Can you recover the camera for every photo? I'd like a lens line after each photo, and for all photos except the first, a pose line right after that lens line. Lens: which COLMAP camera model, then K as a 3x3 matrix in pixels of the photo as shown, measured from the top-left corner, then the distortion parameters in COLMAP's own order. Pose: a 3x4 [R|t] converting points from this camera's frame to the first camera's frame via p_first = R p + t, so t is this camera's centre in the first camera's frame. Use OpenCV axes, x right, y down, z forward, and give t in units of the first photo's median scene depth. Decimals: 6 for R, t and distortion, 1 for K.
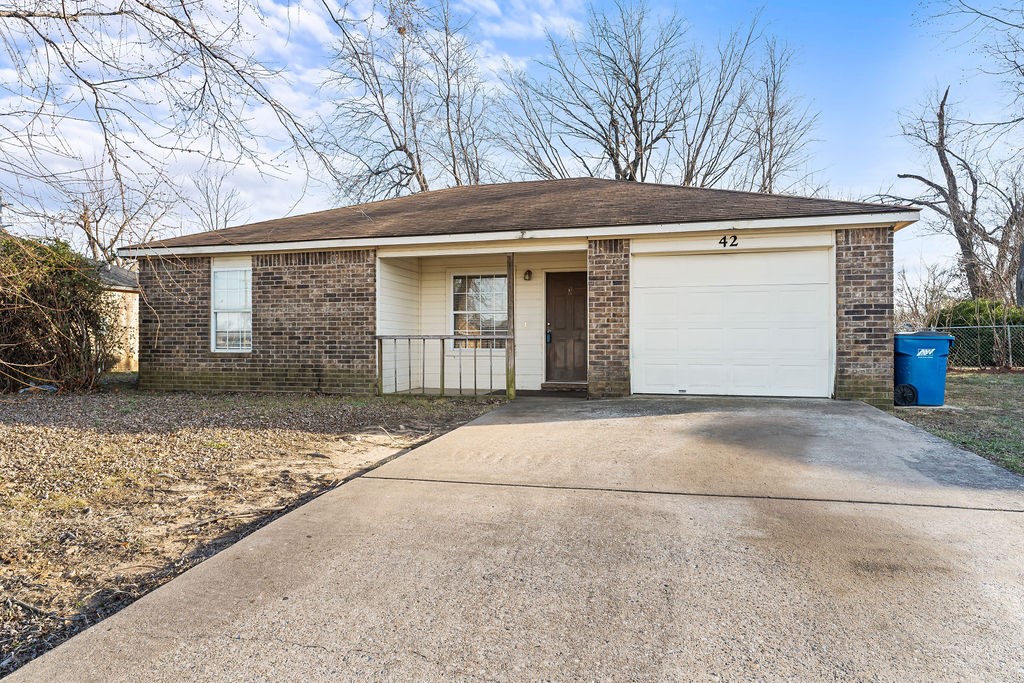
lens RADIAL K [[583.8, 0, 496.2], [0, 583.8, 320.4], [0, 0, 1]] dist [0.000558, -0.000460]
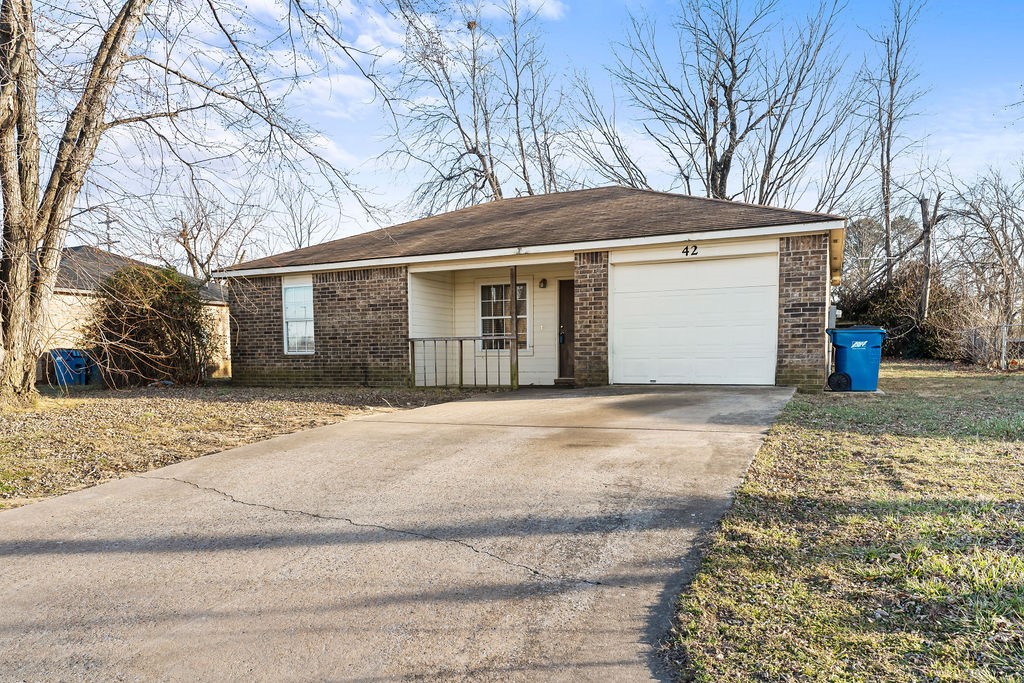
lens RADIAL K [[690.5, 0, 498.7], [0, 690.5, 374.0], [0, 0, 1]] dist [0.003986, 0.001573]
pose [[0.981801, -0.004289, -0.189862, 0.240792], [0.016251, 0.997975, 0.061490, 0.014584], [0.189214, -0.063457, 0.979883, -0.355955]]
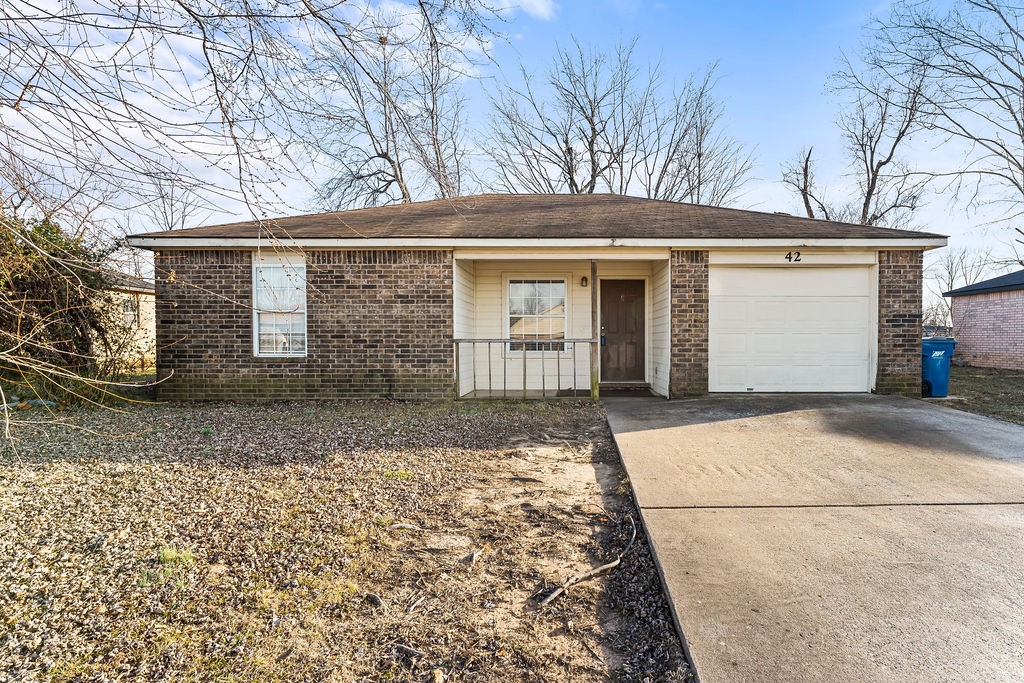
lens RADIAL K [[498.2, 0, 541.9], [0, 498.2, 336.1], [0, 0, 1]] dist [-0.001066, -0.000101]
pose [[0.968362, 0.001809, 0.249542, -0.265530], [-0.009130, 0.999561, 0.028185, -0.003726], [-0.249381, -0.029571, 0.967954, 0.153619]]
